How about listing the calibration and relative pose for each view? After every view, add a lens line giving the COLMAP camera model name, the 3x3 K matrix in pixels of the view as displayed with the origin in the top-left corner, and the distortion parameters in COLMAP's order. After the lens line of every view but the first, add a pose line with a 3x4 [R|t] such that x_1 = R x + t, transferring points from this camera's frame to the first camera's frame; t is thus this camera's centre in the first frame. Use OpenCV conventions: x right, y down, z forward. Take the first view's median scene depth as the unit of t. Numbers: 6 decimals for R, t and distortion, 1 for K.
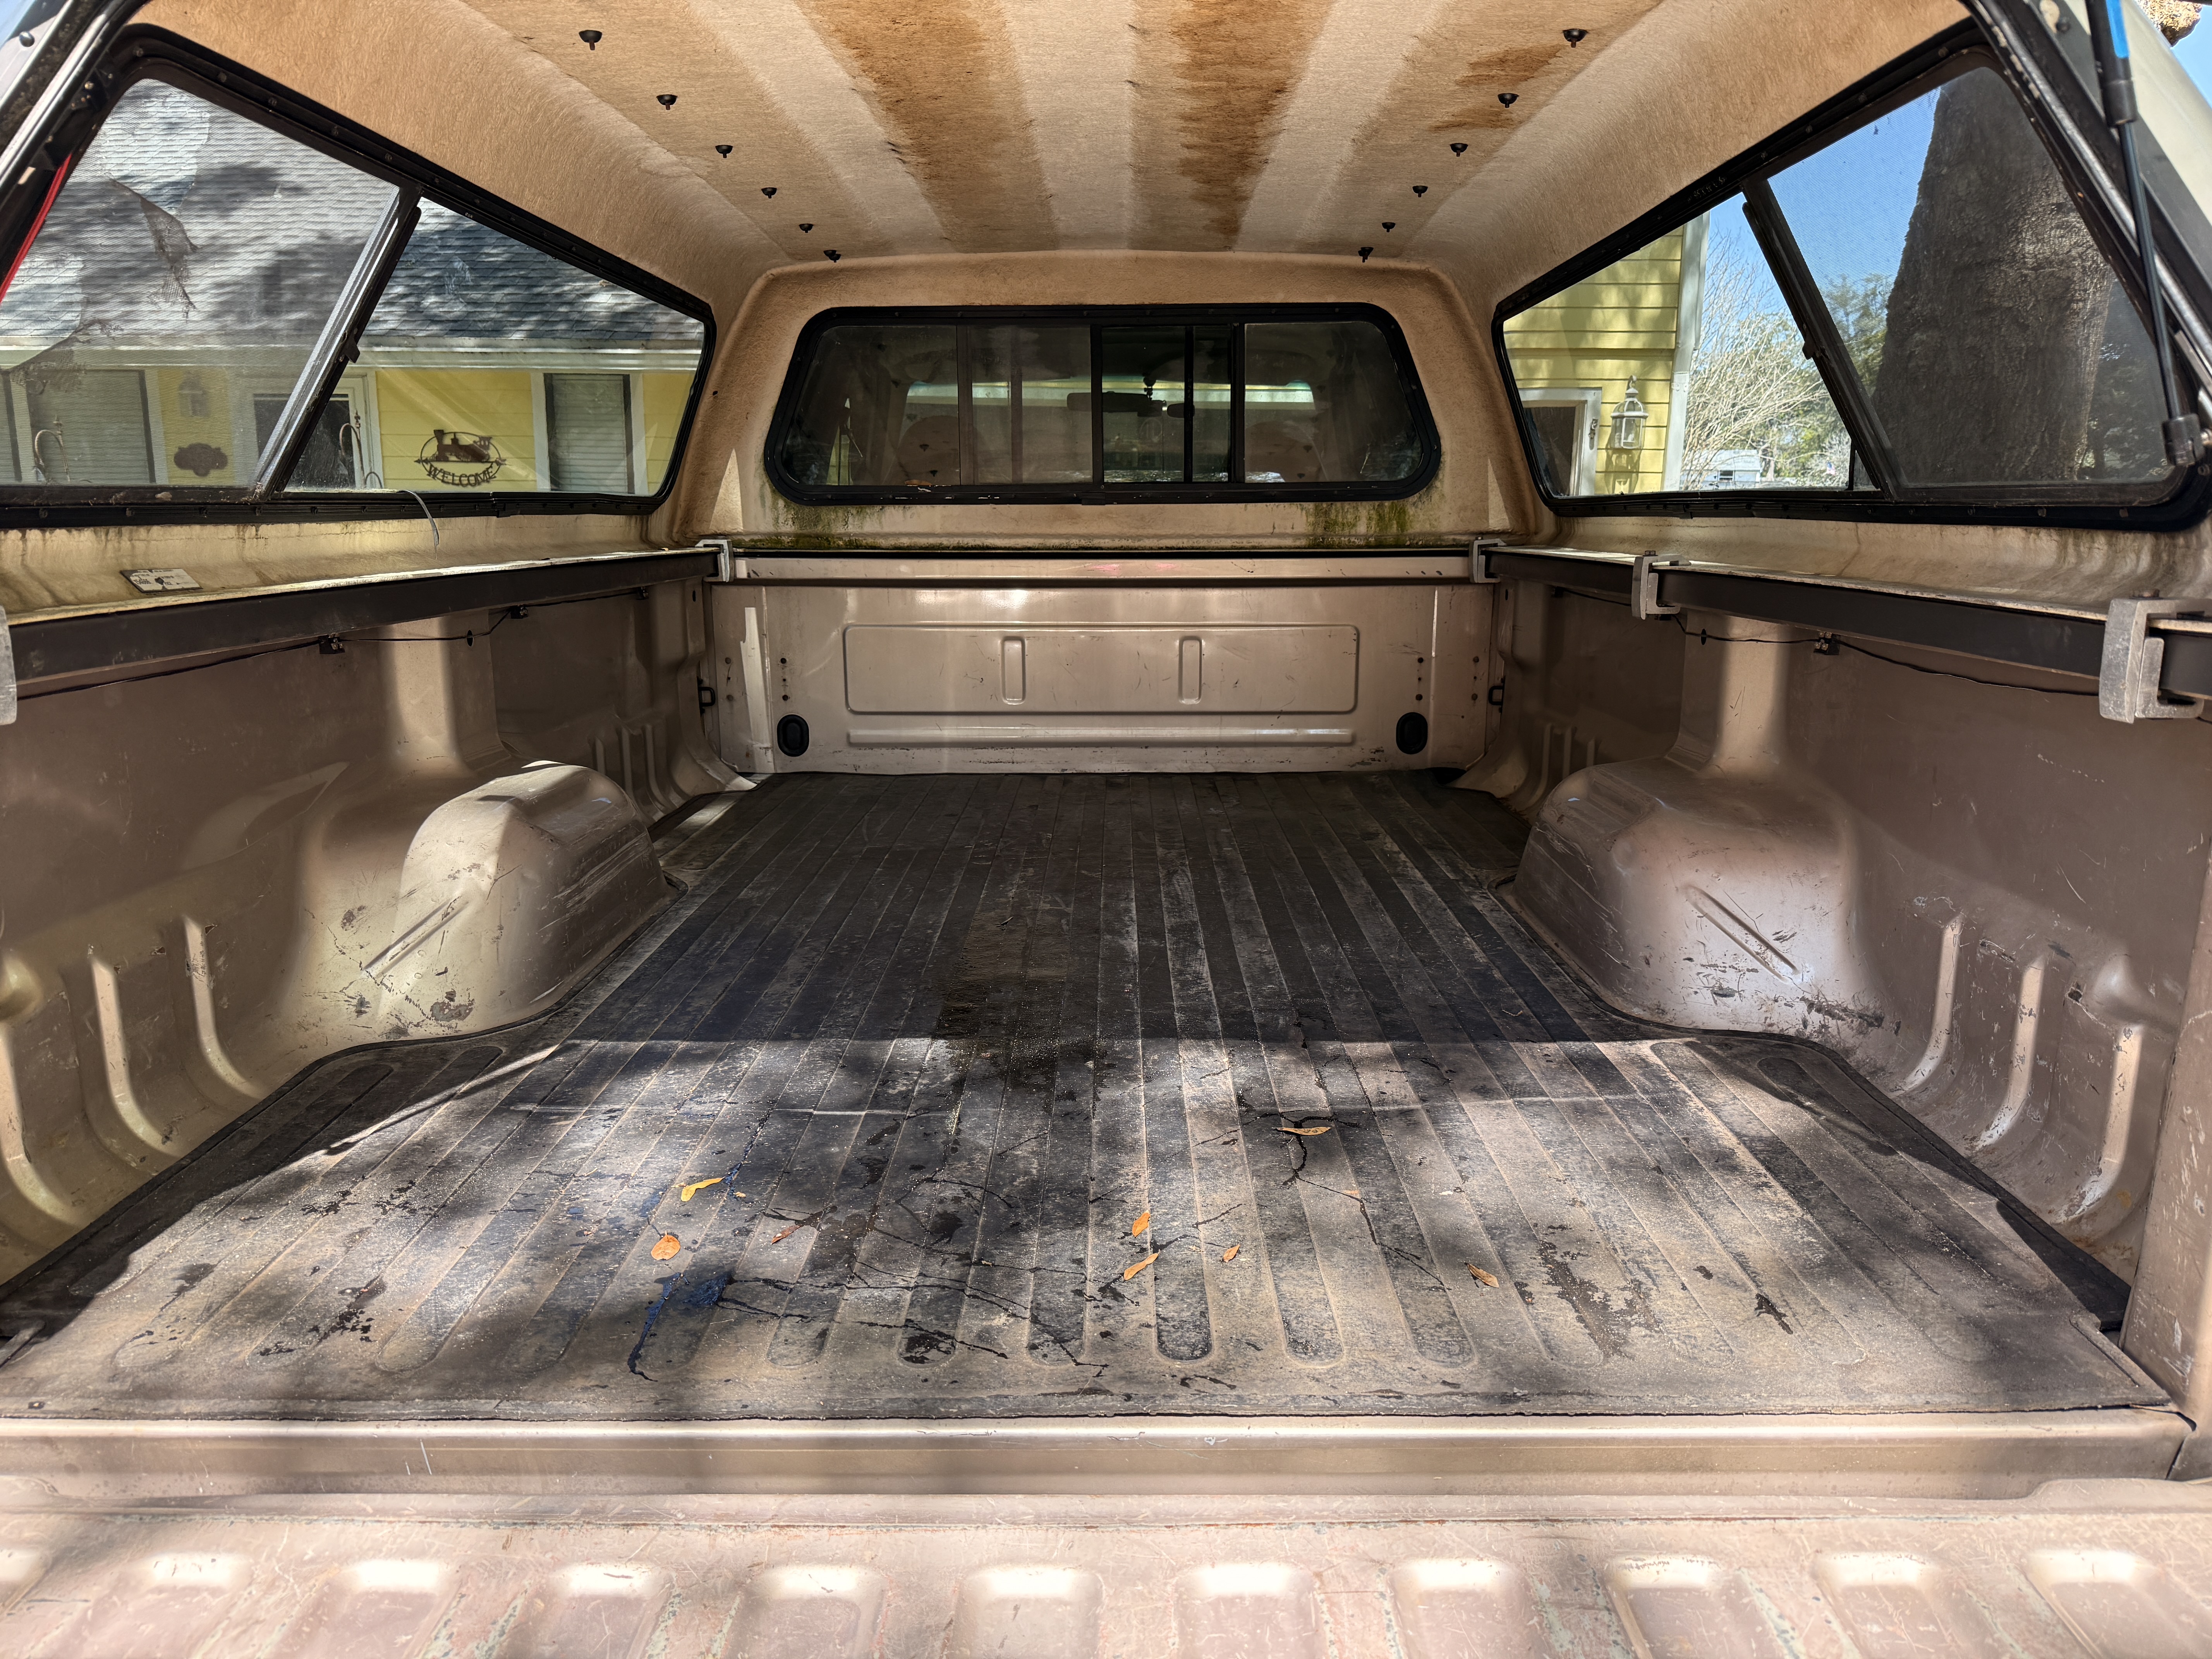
lens RADIAL K [[1604.6, 0, 1110.8], [0, 1604.6, 833.0], [0, 0, 1]] dist [-0.005026, -0.003505]
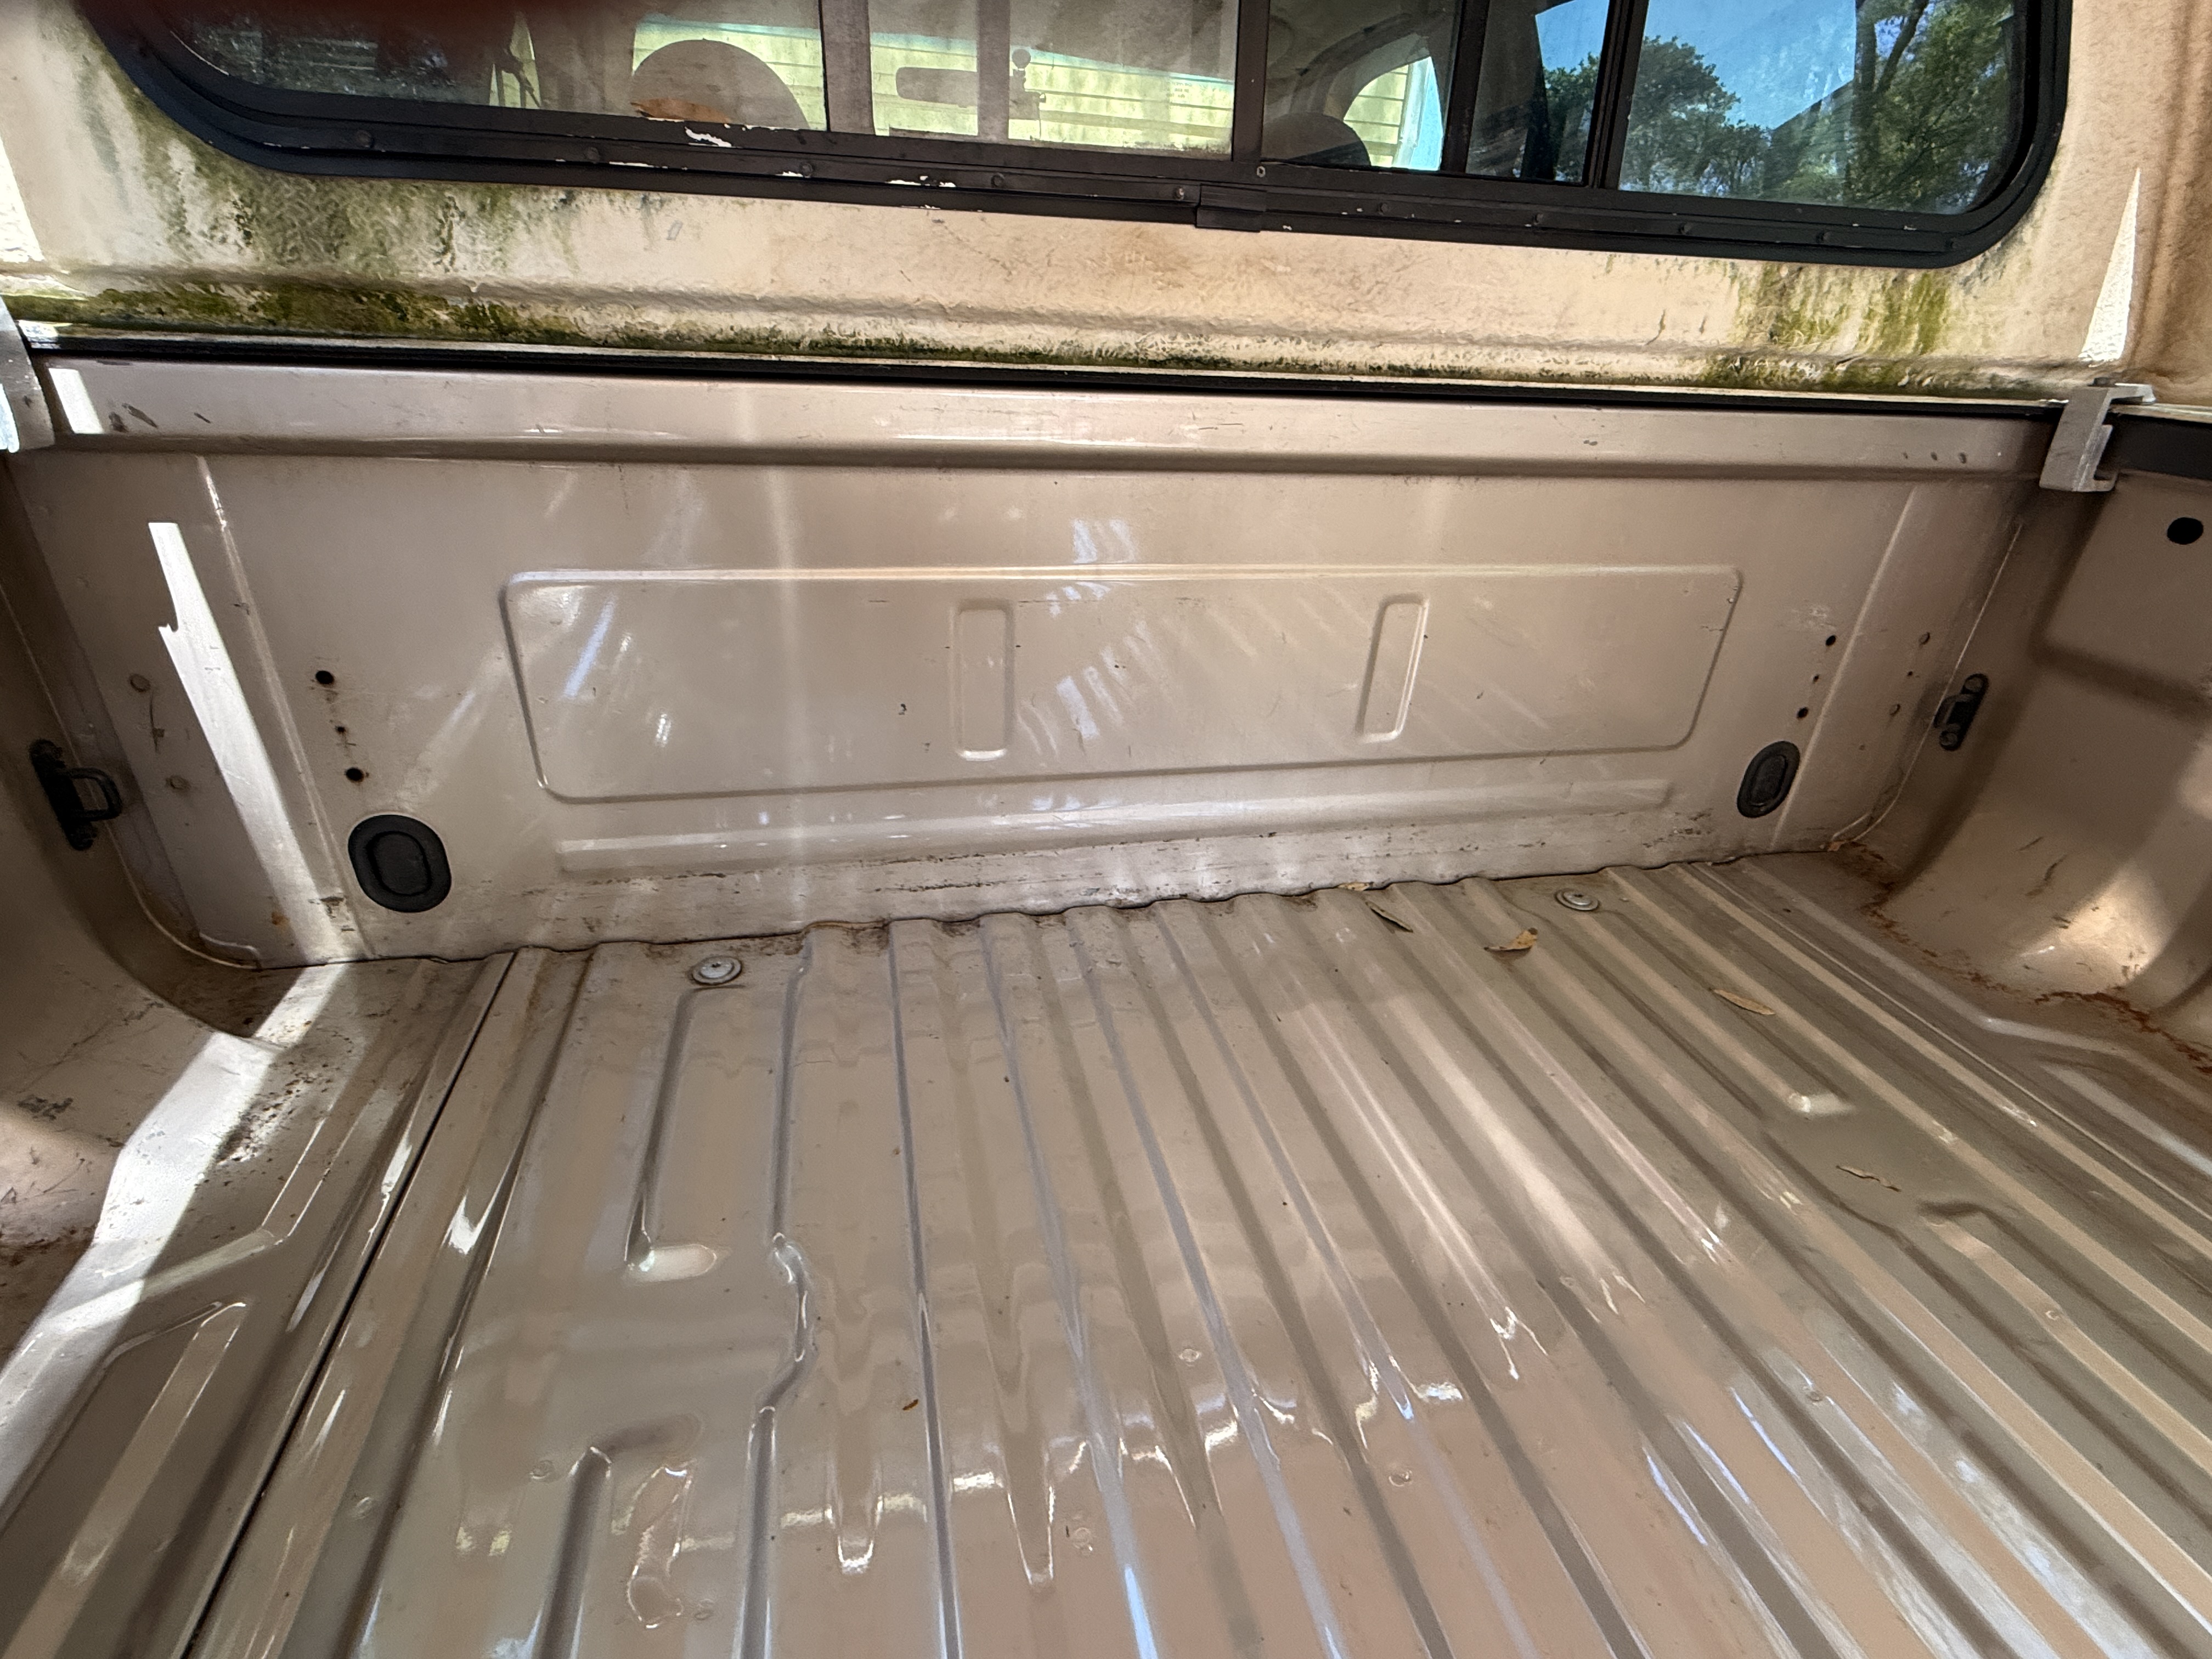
lens RADIAL K [[1039.9, 0, 1093.5], [0, 1039.9, 823.2], [0, 0, 1]] dist [-0.011452, -0.000616]
pose [[0.973861, -0.059390, 0.219243, -0.094769], [0.000699, 0.965992, 0.258573, -0.137862], [-0.227144, -0.251661, 0.940783, 0.759733]]
